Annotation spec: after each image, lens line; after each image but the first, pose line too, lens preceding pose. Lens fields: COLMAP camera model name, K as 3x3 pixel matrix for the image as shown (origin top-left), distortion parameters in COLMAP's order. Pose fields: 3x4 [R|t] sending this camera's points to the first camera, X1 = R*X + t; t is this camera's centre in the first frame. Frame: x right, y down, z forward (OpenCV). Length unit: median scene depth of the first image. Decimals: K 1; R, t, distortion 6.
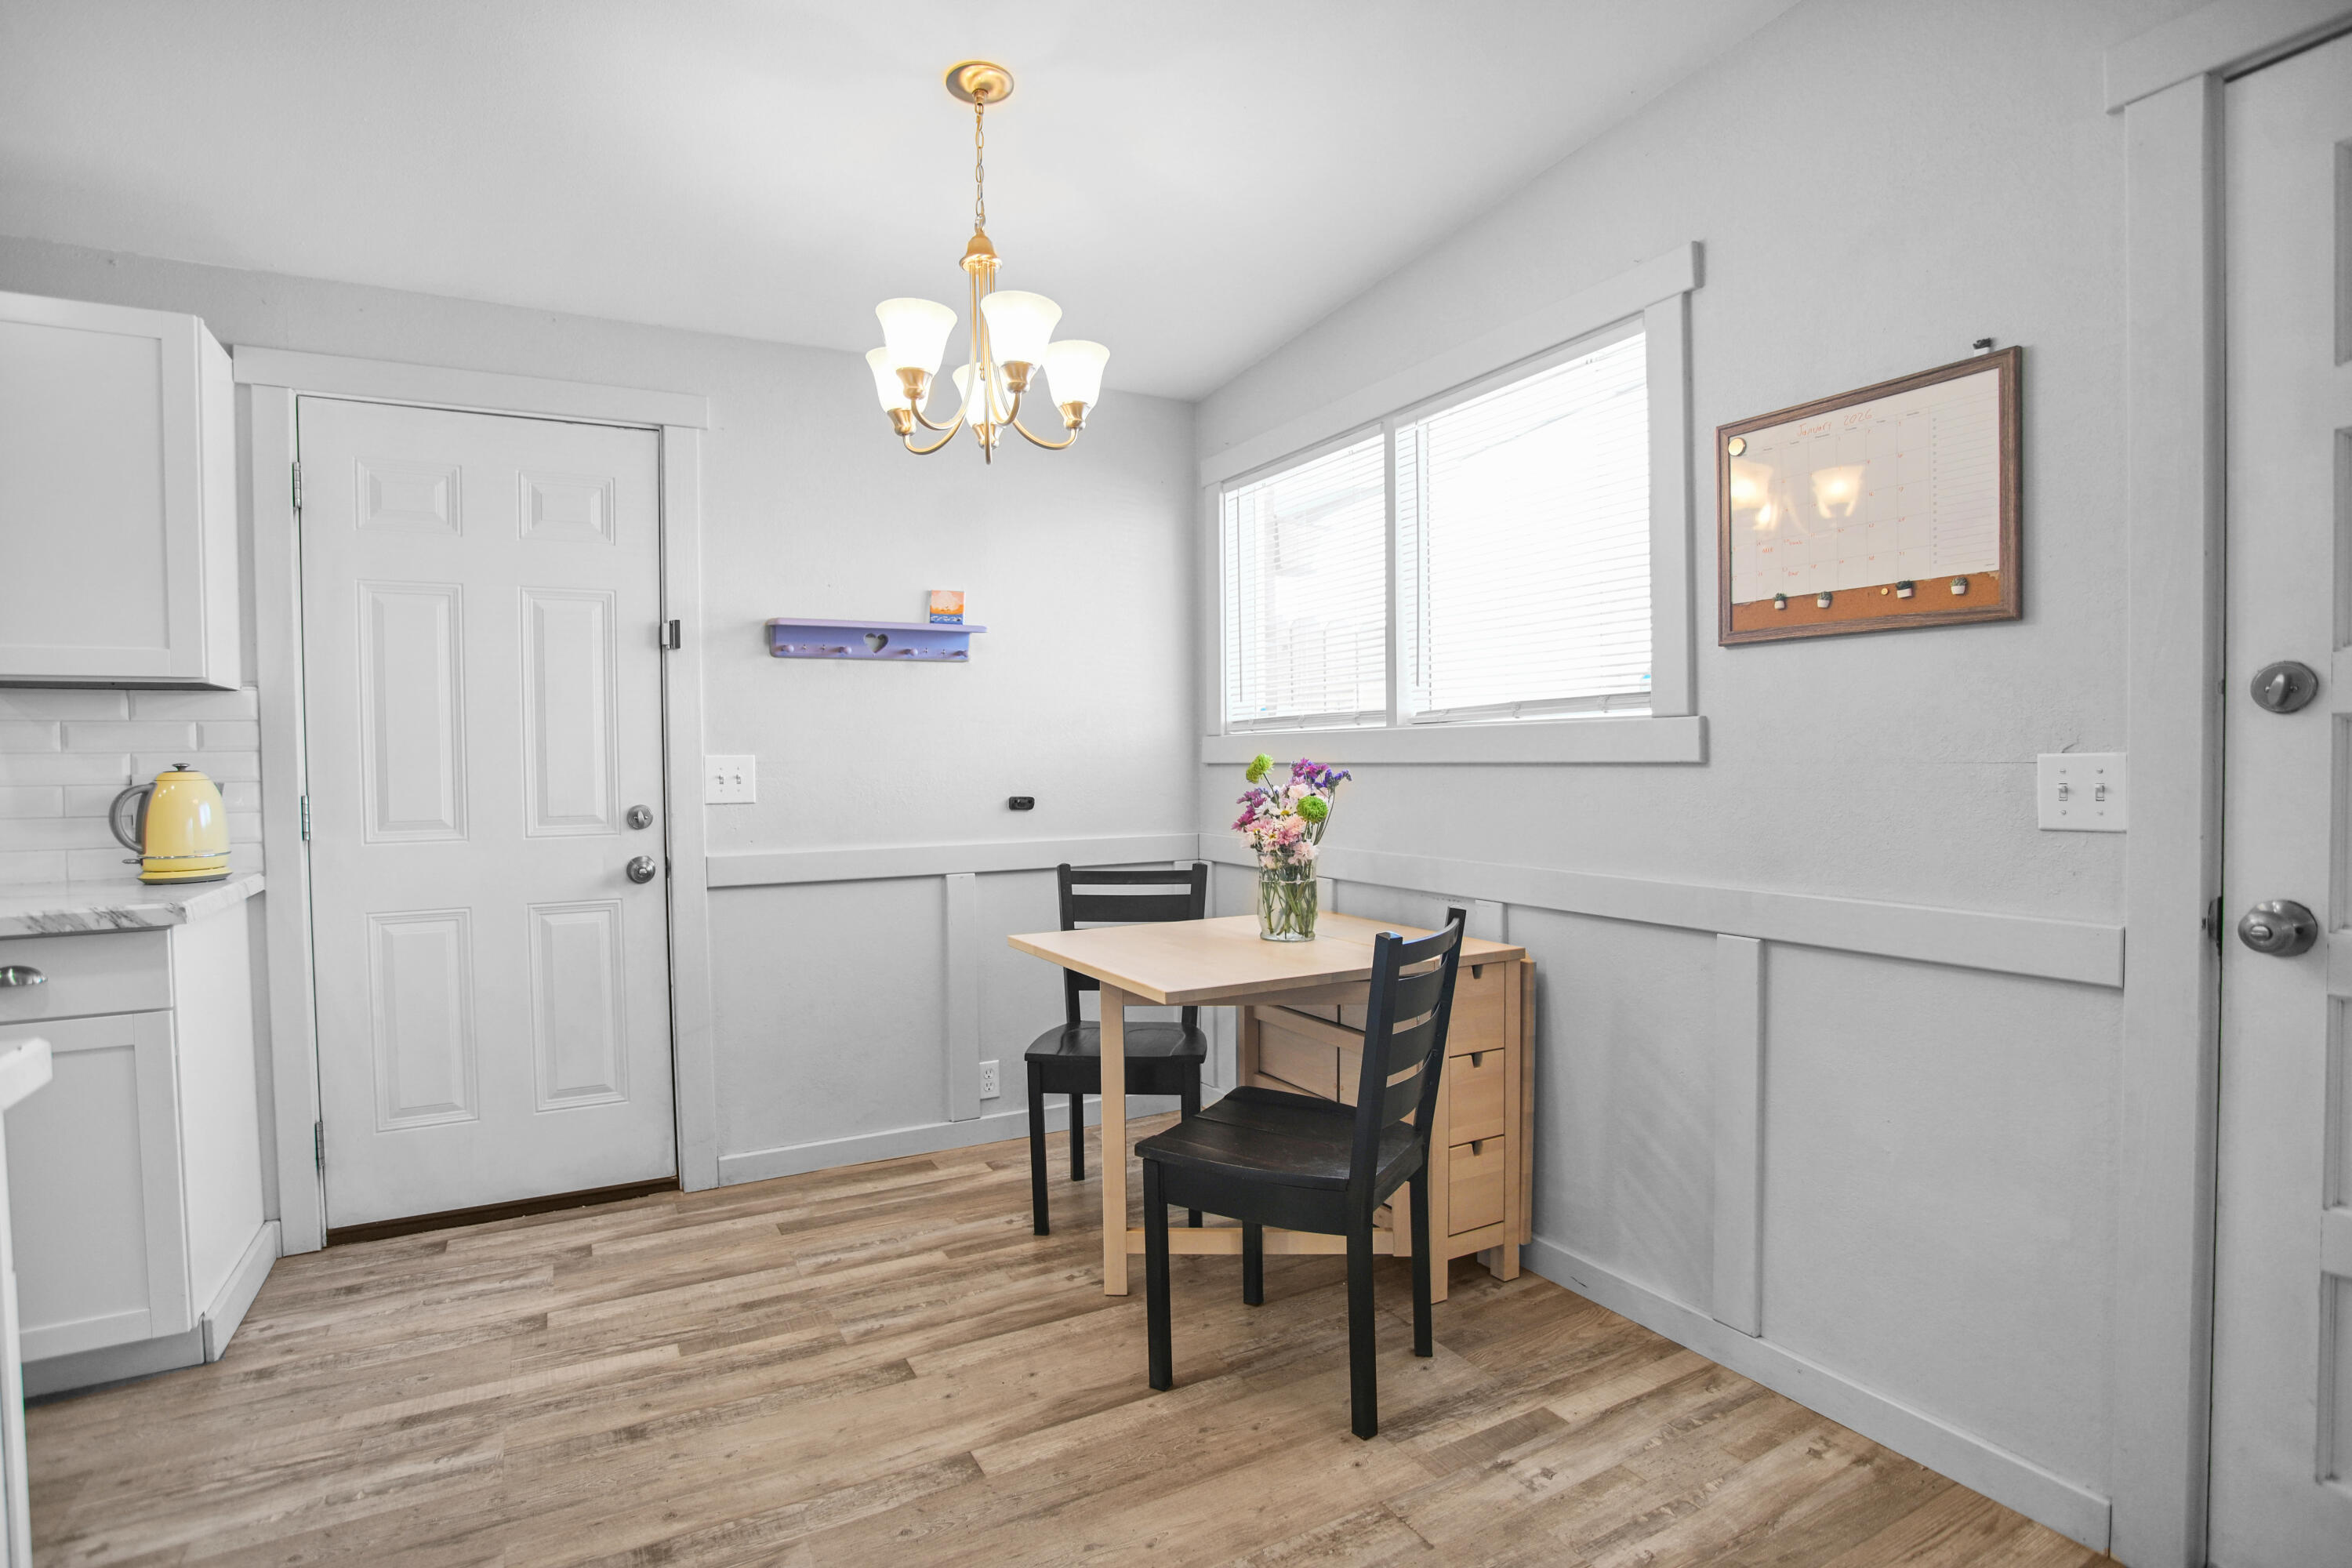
lens RADIAL K [[1163.4, 0, 1151.6], [0, 1163.4, 789.7], [0, 0, 1]] dist [-0.074152, 0.028236]
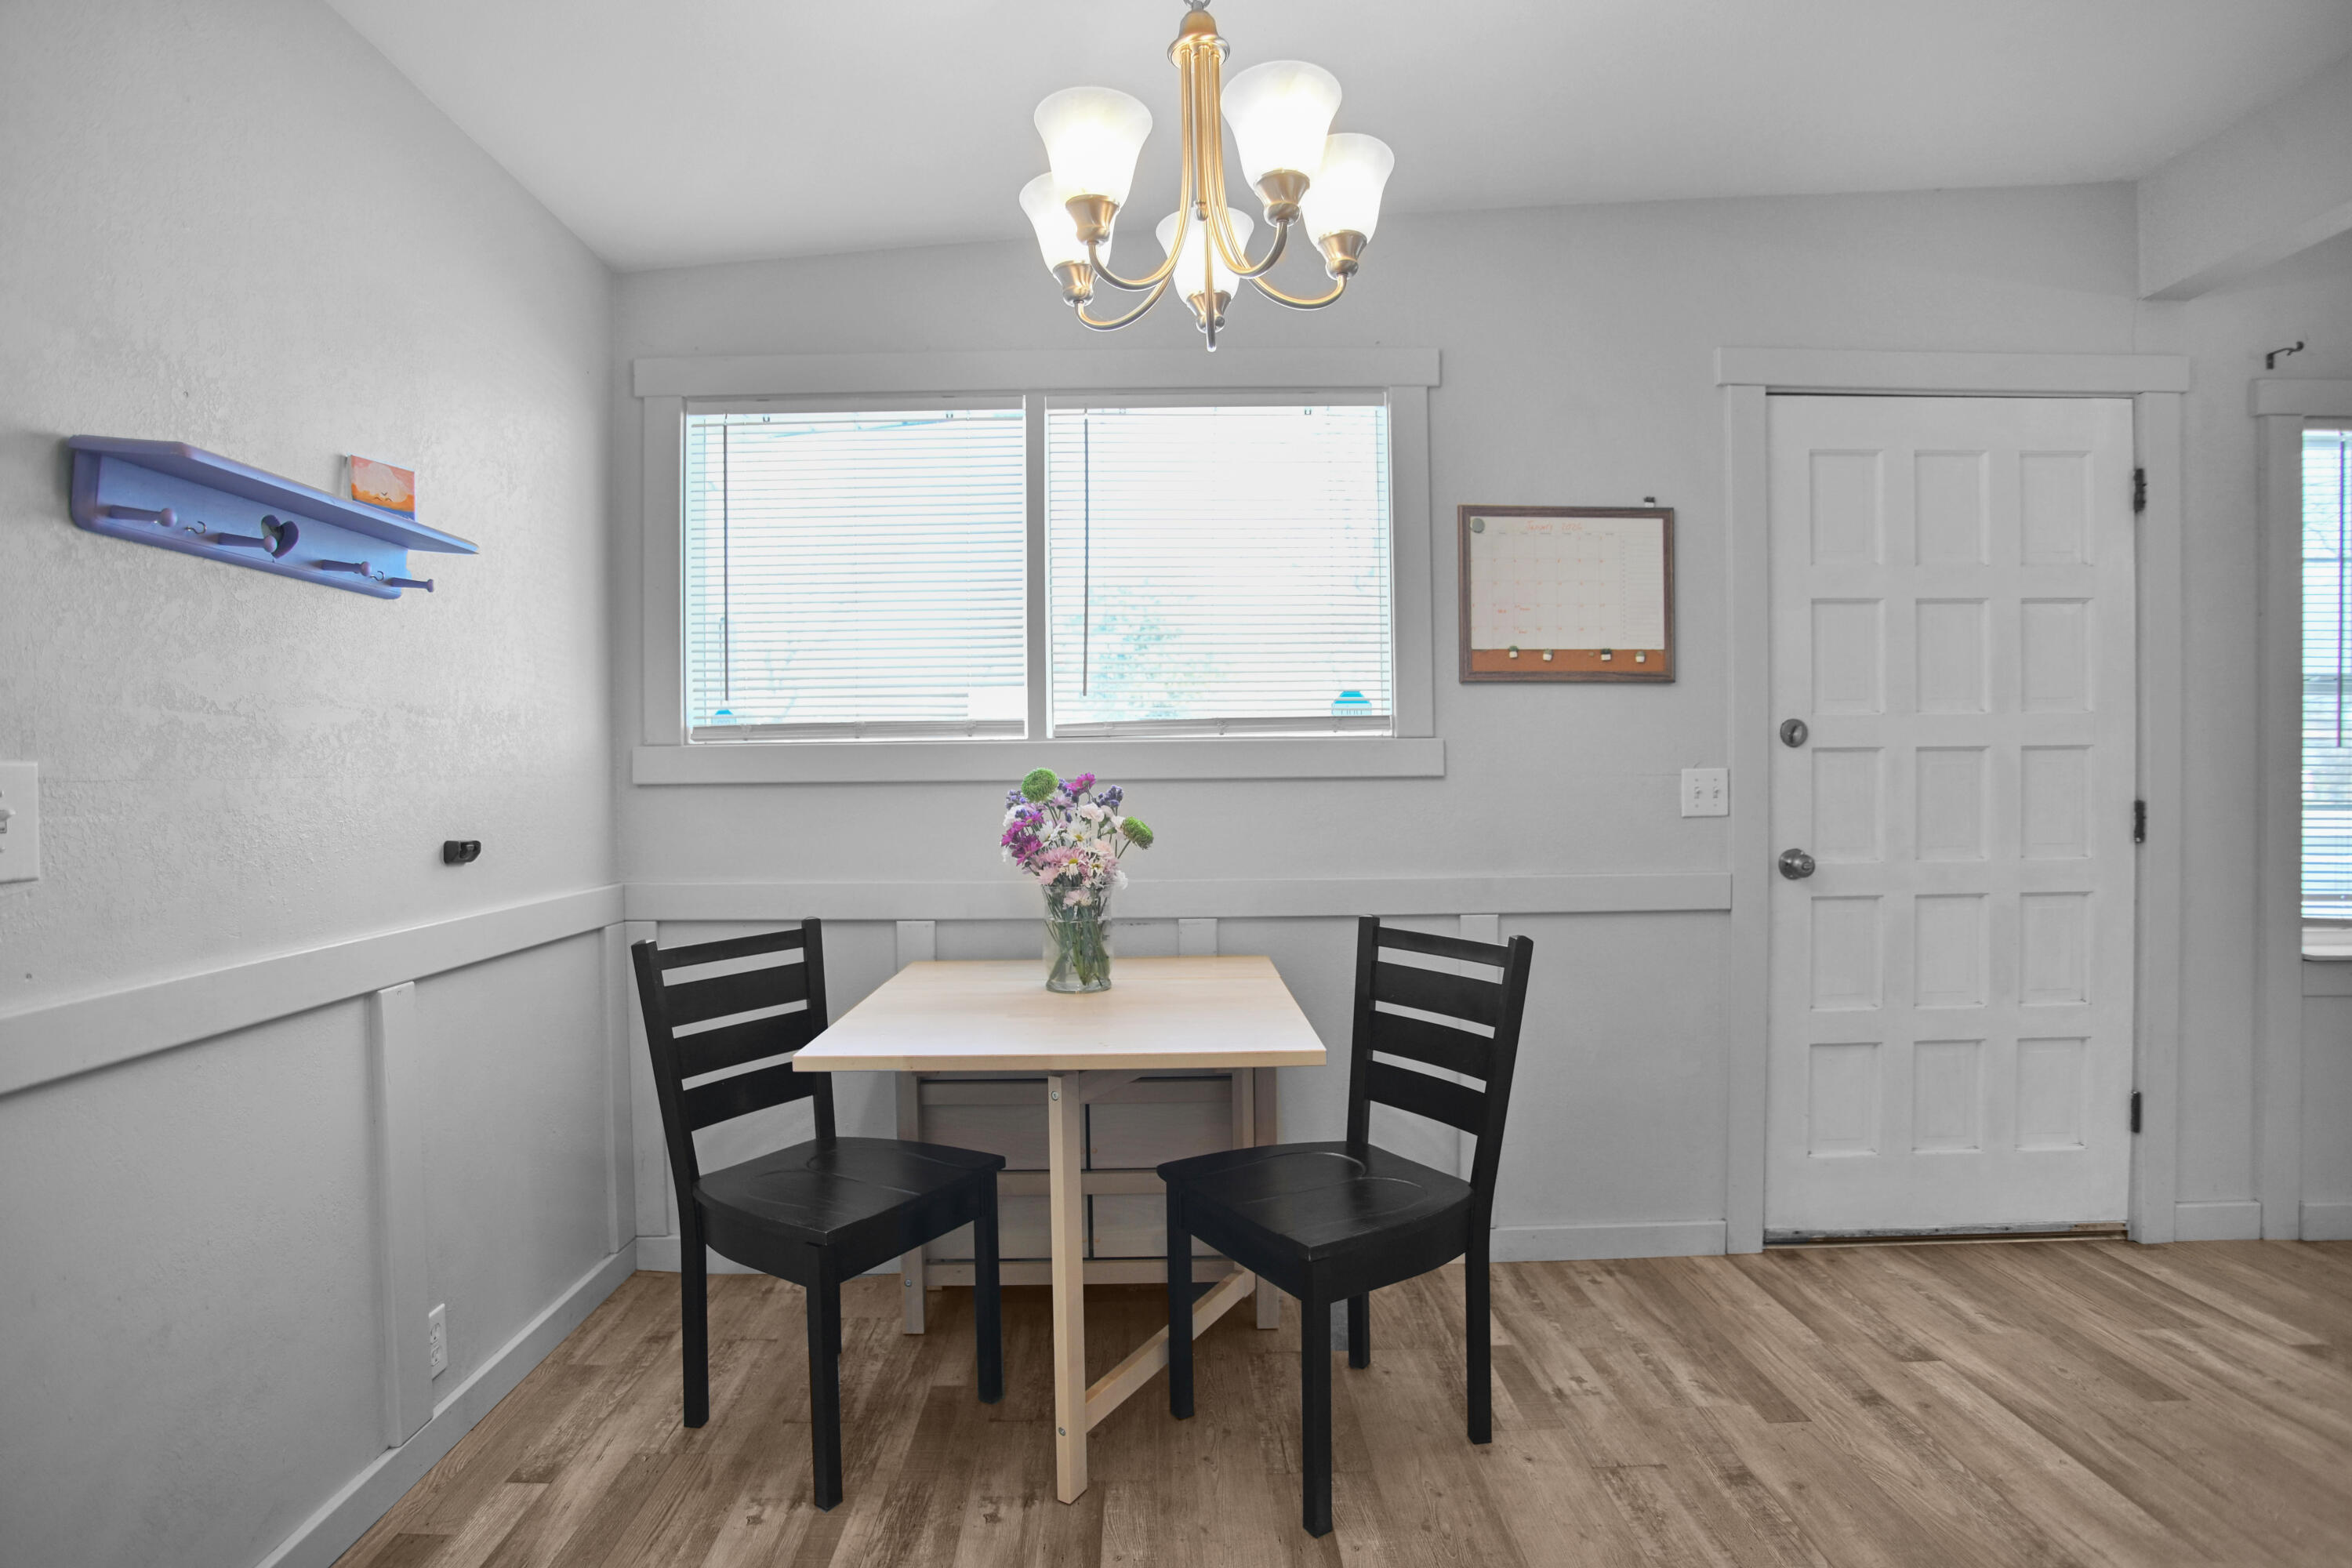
lens RADIAL K [[1163.4, 0, 1174.3], [0, 1163.4, 794.0], [0, 0, 1]] dist [-0.074152, 0.028236]
pose [[0.461075, -0.011536, 0.887286, -0.591064], [0.028069, 0.999605, -0.001590, -0.008778], [-0.886917, 0.025638, 0.461217, 0.544665]]
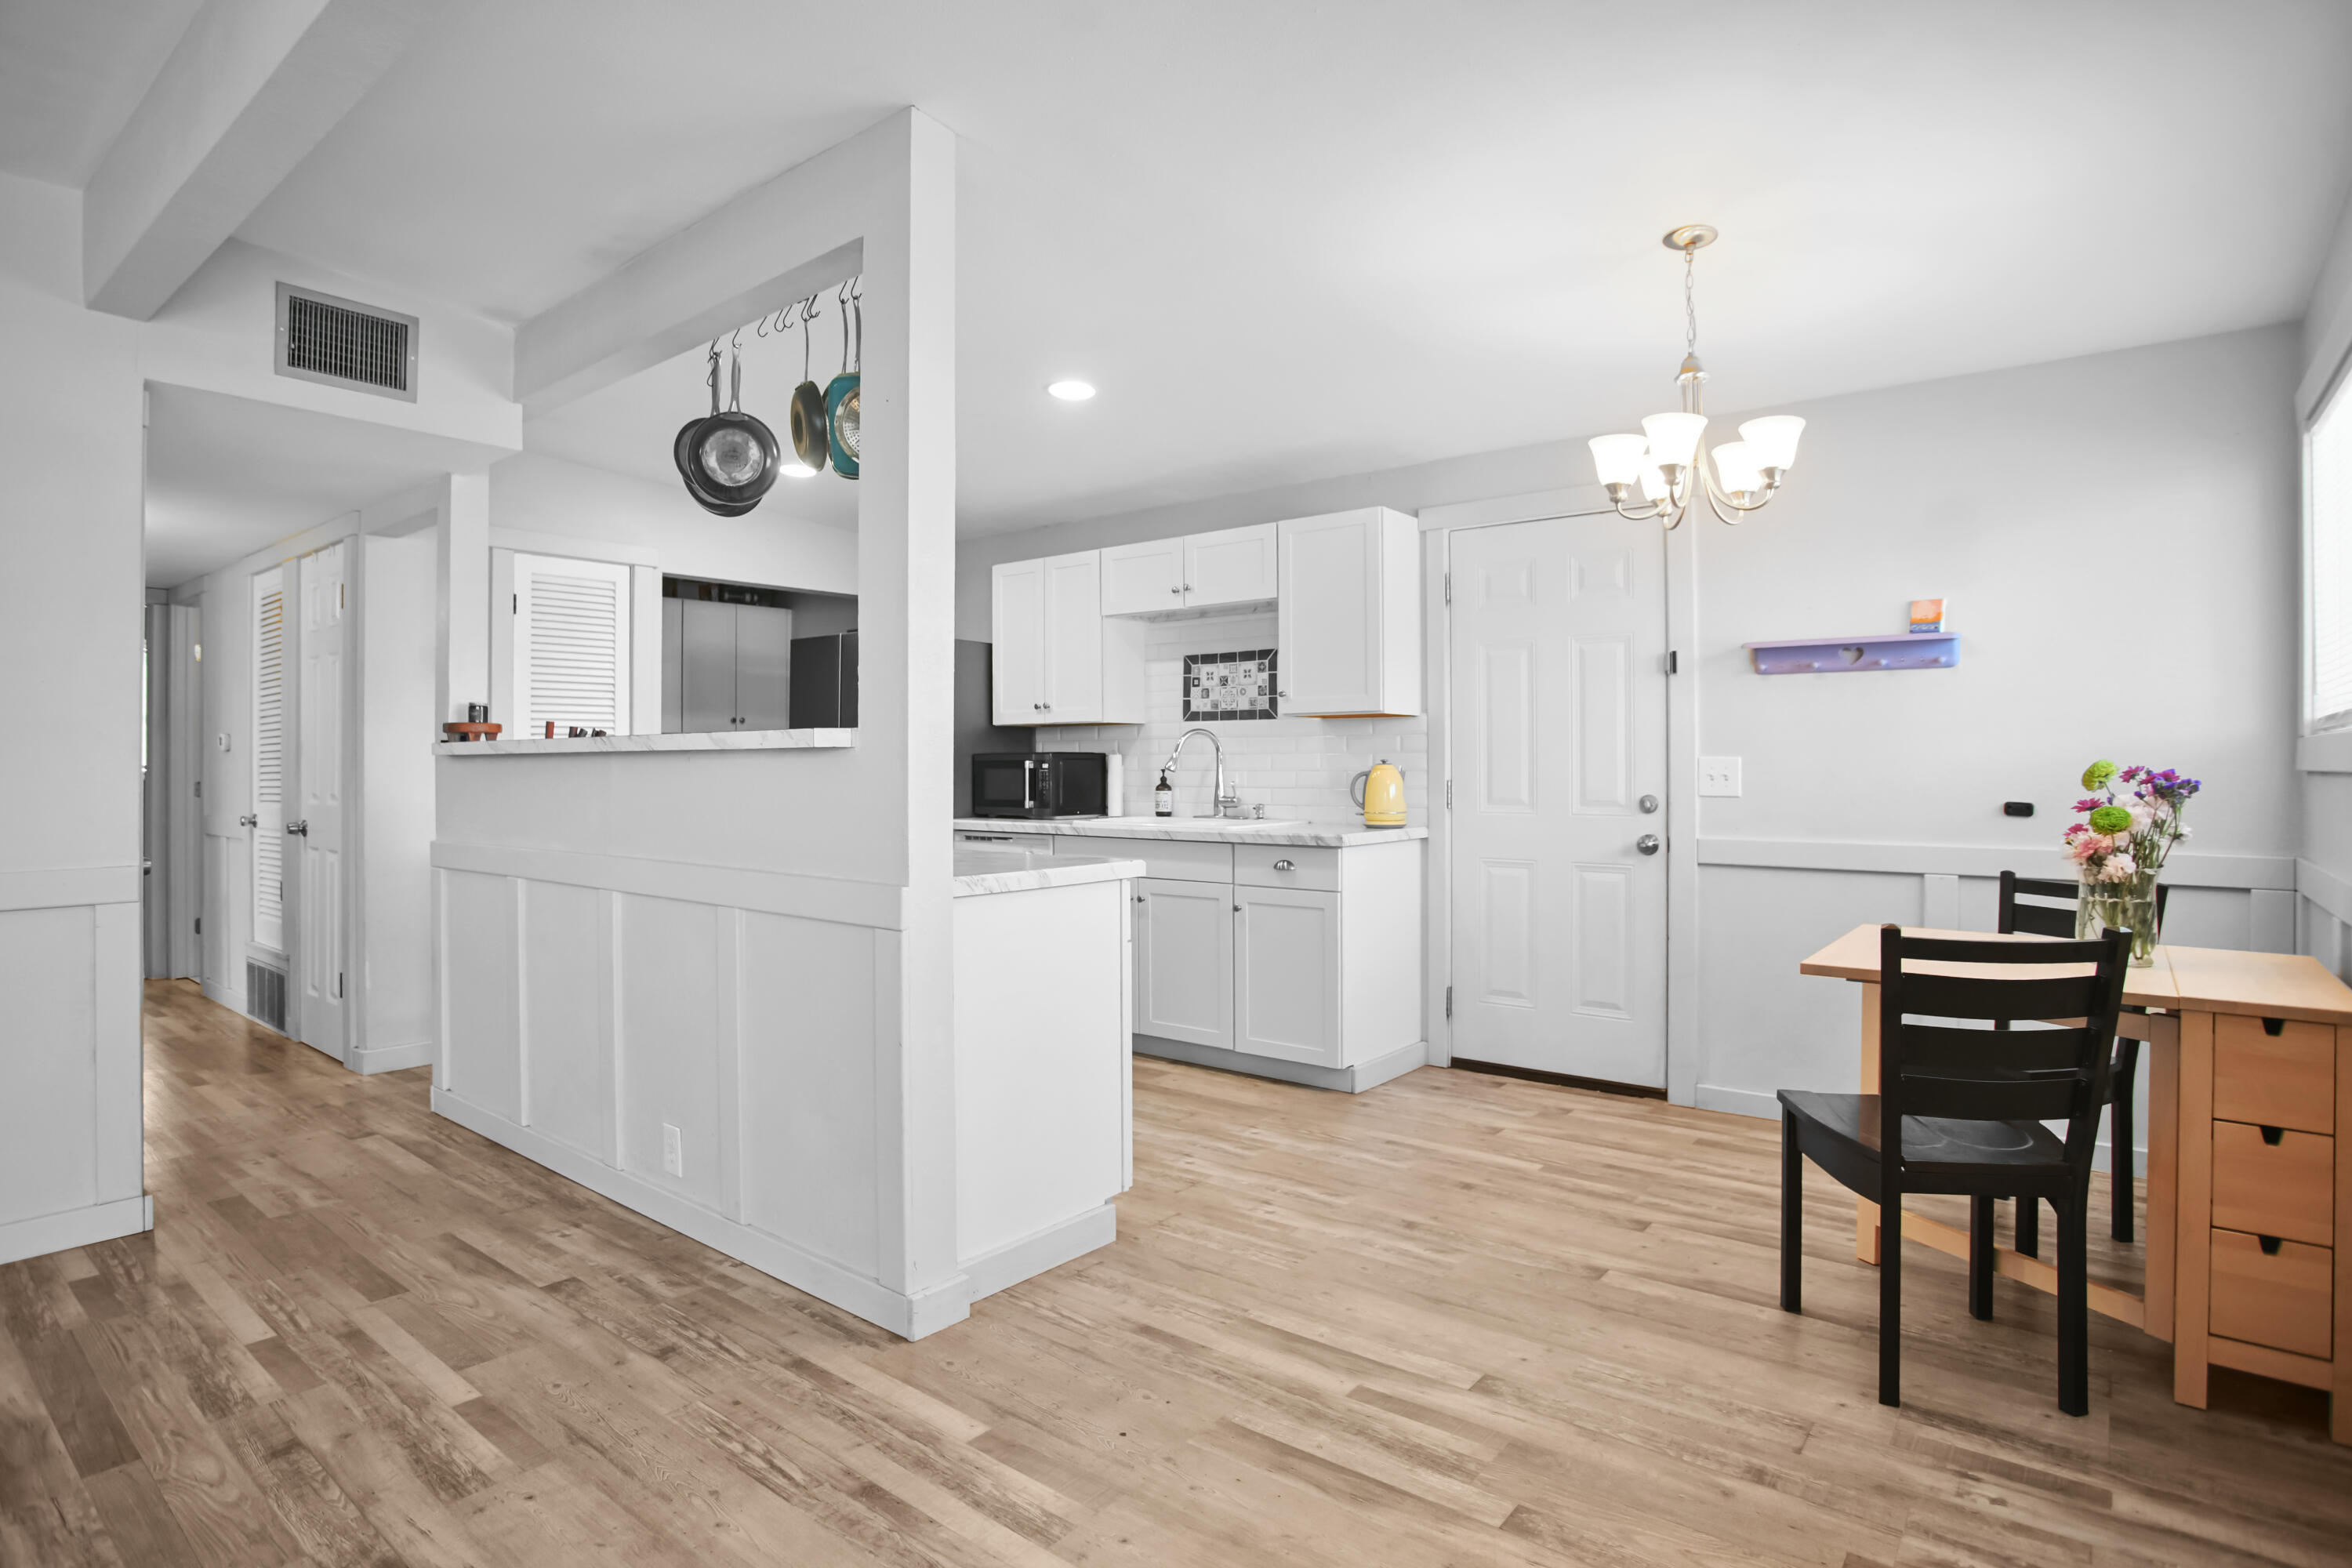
lens RADIAL K [[1163.4, 0, 1135.5], [0, 1163.4, 758.2], [0, 0, 1]] dist [-0.074152, 0.028236]
pose [[0.383791, 0.006883, -0.923394, 0.655946], [-0.031175, 0.999499, -0.005507, -0.003474], [0.922893, 0.030900, 0.383814, -0.048676]]
